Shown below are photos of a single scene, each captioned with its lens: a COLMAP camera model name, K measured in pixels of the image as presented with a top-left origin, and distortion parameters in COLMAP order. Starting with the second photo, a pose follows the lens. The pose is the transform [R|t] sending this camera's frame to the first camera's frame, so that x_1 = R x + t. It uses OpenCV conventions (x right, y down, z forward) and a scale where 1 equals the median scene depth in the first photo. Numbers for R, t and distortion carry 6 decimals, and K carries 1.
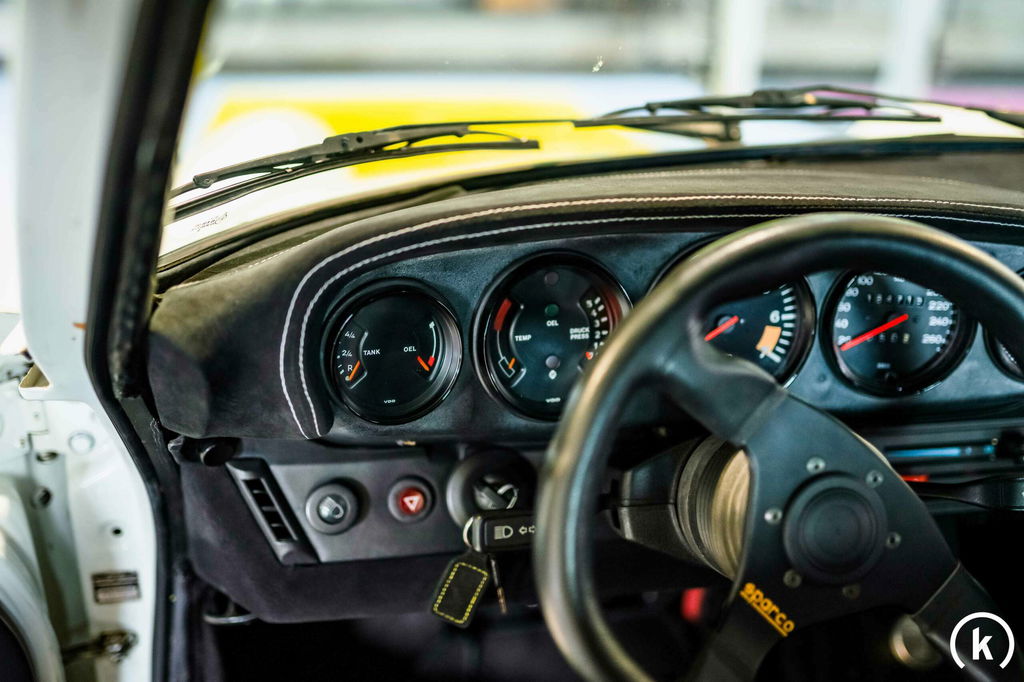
lens RADIAL K [[975.2, 0, 517.2], [0, 975.2, 339.1], [0, 0, 1]] dist [-0.029263, 0.000000]
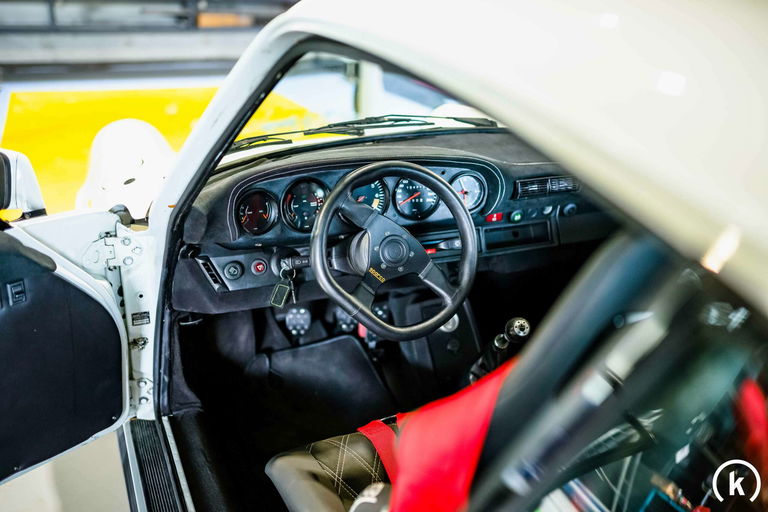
lens RADIAL K [[731.4, 0, 382.7], [0, 731.4, 258.2], [0, 0, 1]] dist [-0.029263, 0.000000]
pose [[0.975627, -0.080152, 0.204274, -0.195092], [0.080140, 0.996749, 0.008347, 0.152079], [-0.204279, 0.008227, 0.978878, -1.212652]]
